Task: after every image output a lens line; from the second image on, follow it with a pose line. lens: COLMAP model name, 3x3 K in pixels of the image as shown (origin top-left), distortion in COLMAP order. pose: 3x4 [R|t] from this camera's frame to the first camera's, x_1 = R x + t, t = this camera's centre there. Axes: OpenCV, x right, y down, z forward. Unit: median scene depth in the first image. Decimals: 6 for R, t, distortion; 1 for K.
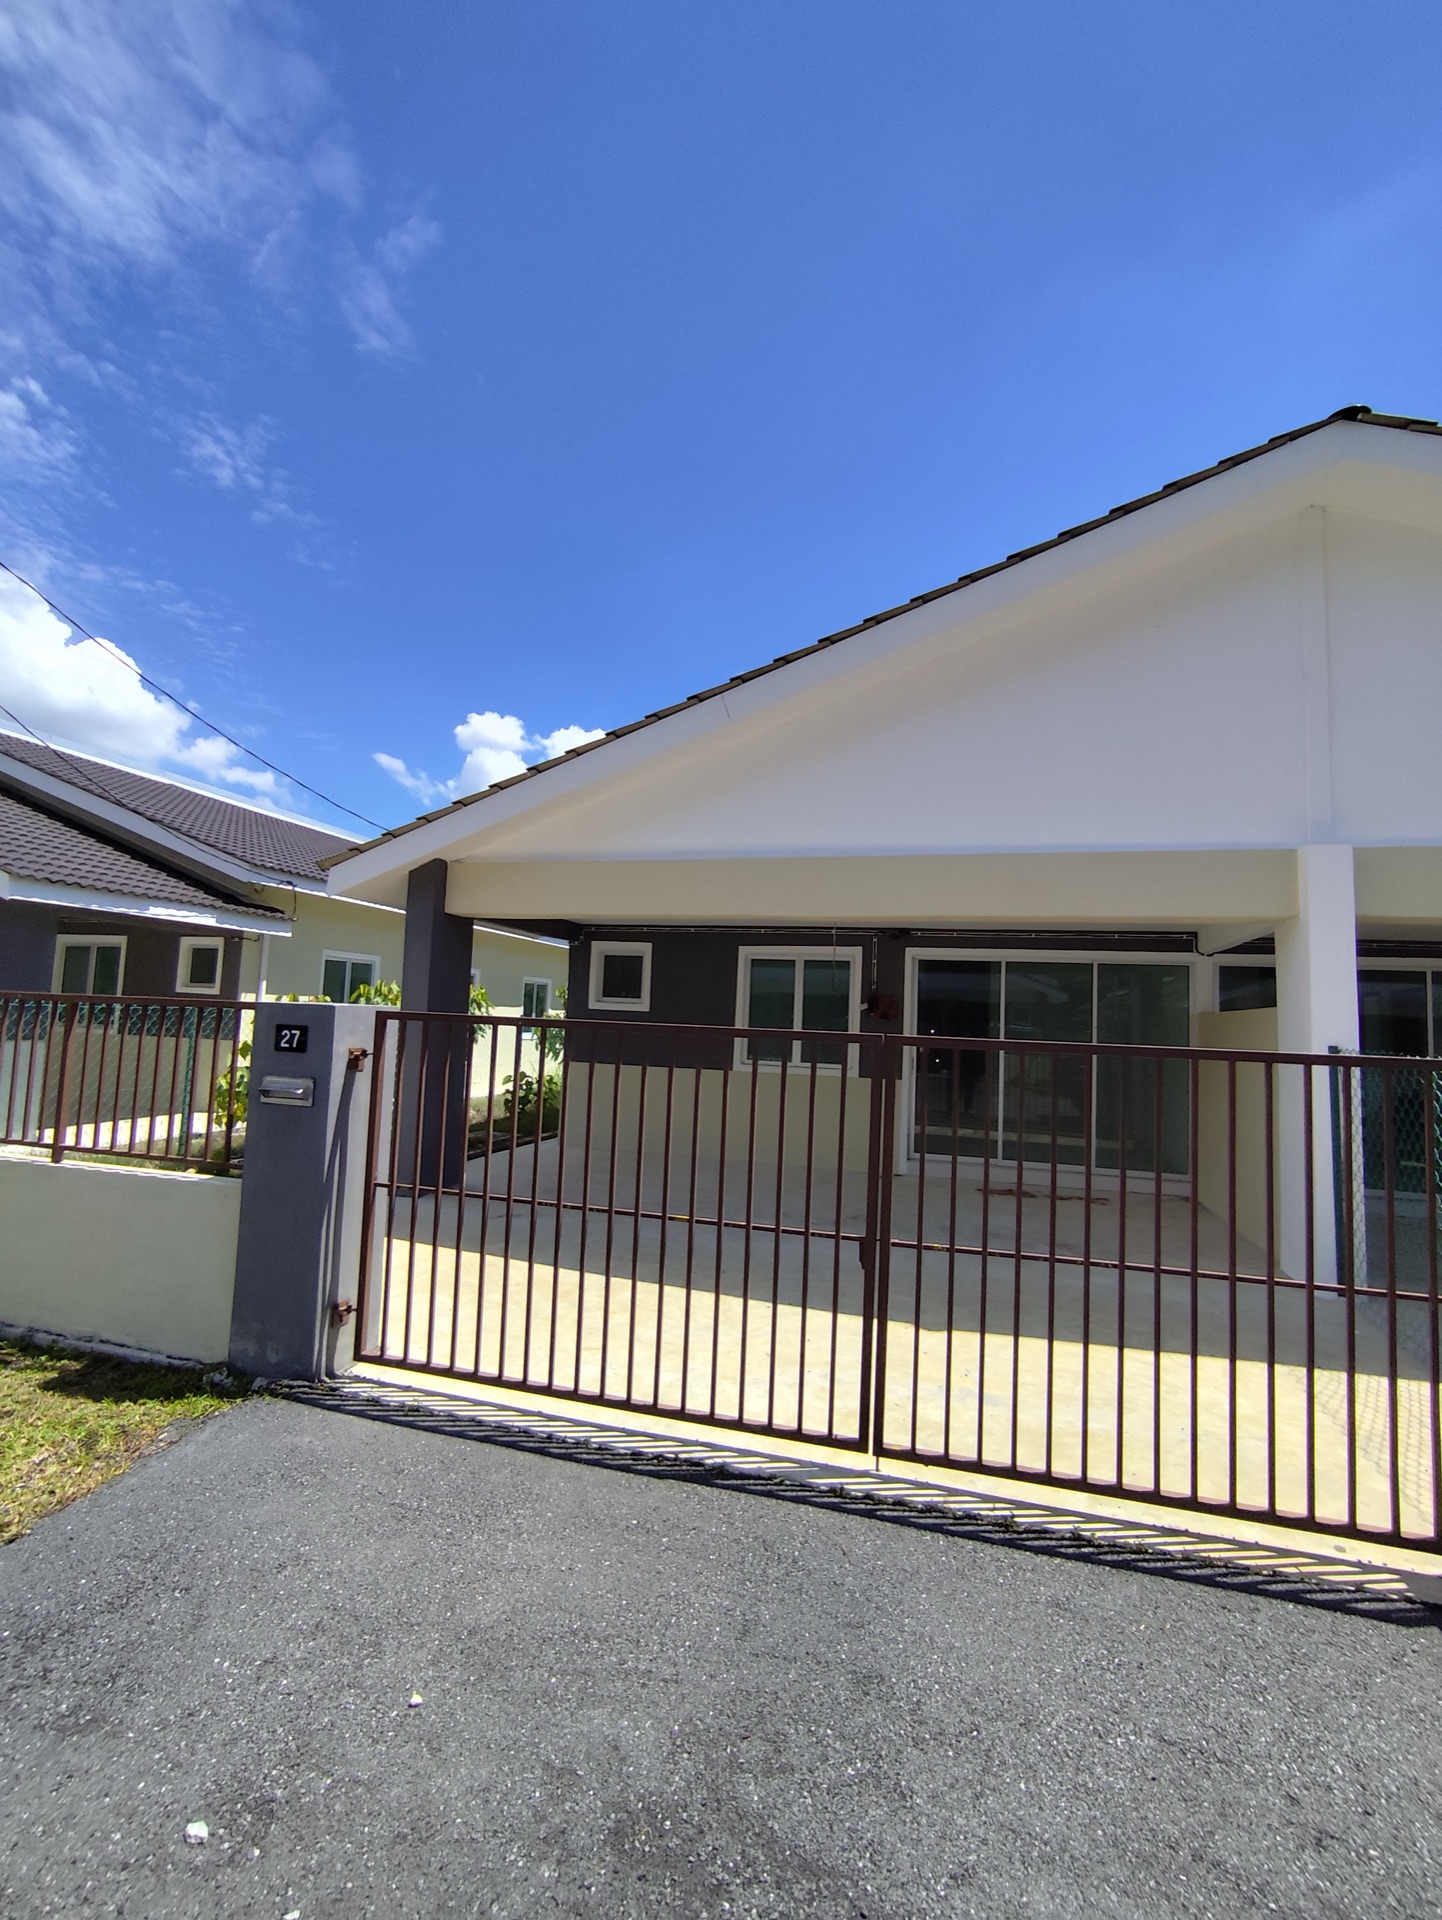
lens RADIAL K [[869.3, 0, 741.4], [0, 869.3, 971.4], [0, 0, 1]] dist [-0.011222, 0.006061]
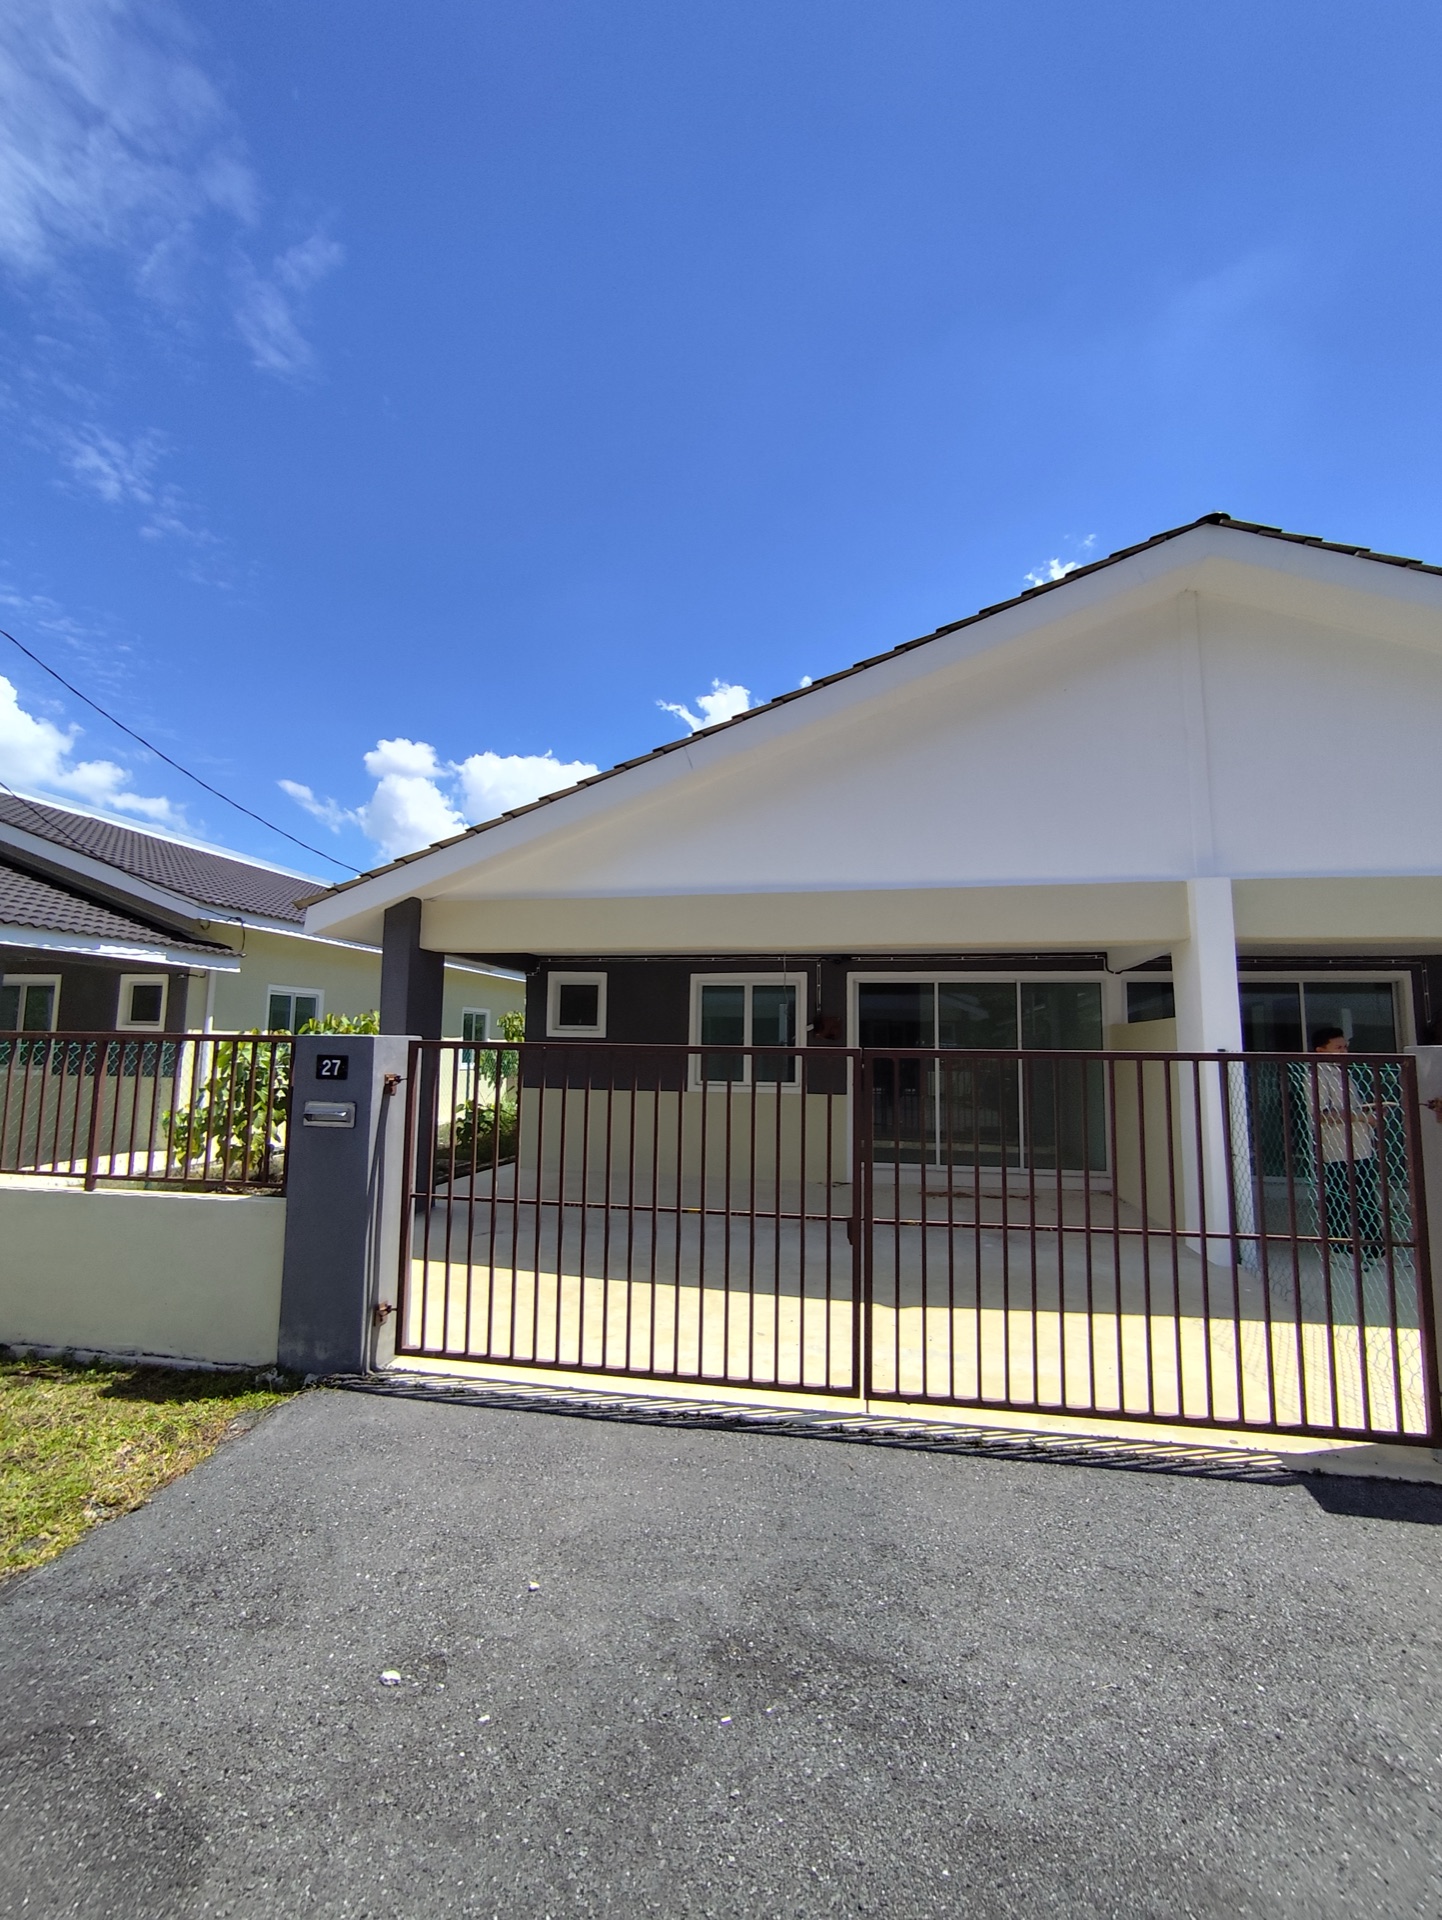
lens RADIAL K [[869.3, 0, 744.8], [0, 869.3, 972.6], [0, 0, 1]] dist [-0.011222, 0.006061]
pose [[0.995549, -0.019984, 0.092100, -0.091896], [0.022461, 0.999411, -0.025936, -0.002453], [-0.091528, 0.027889, 0.995412, -0.160853]]
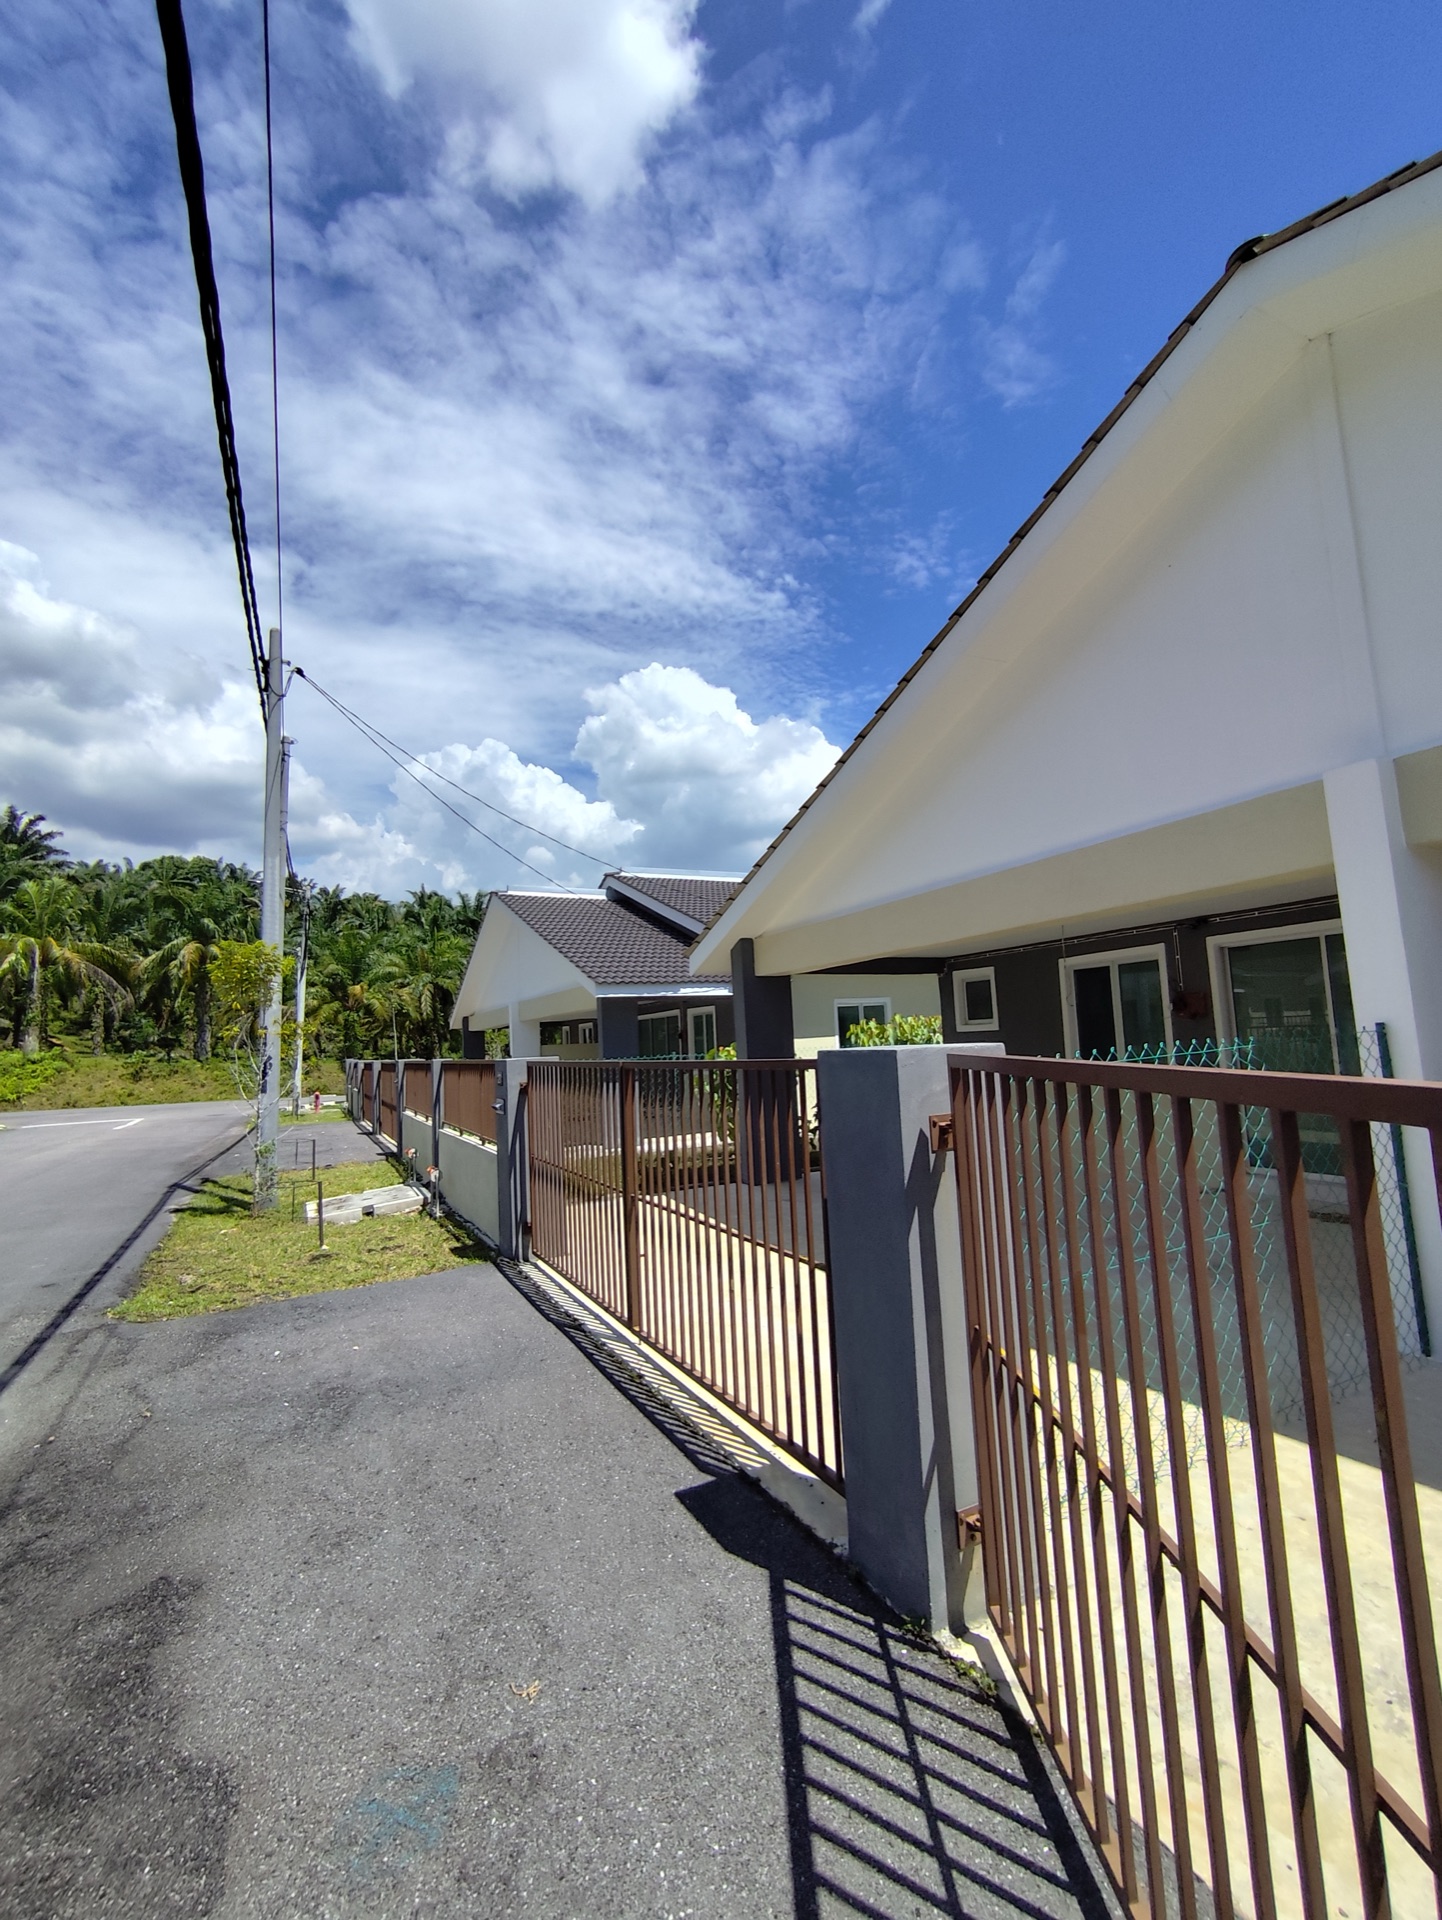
lens RADIAL K [[869.3, 0, 710.0], [0, 869.3, 979.2], [0, 0, 1]] dist [-0.011222, 0.006061]
pose [[0.662723, -0.130049, -0.737486, 1.227898], [0.116330, 0.990729, -0.070168, 0.046030], [0.739774, -0.039290, 0.671707, 0.067365]]
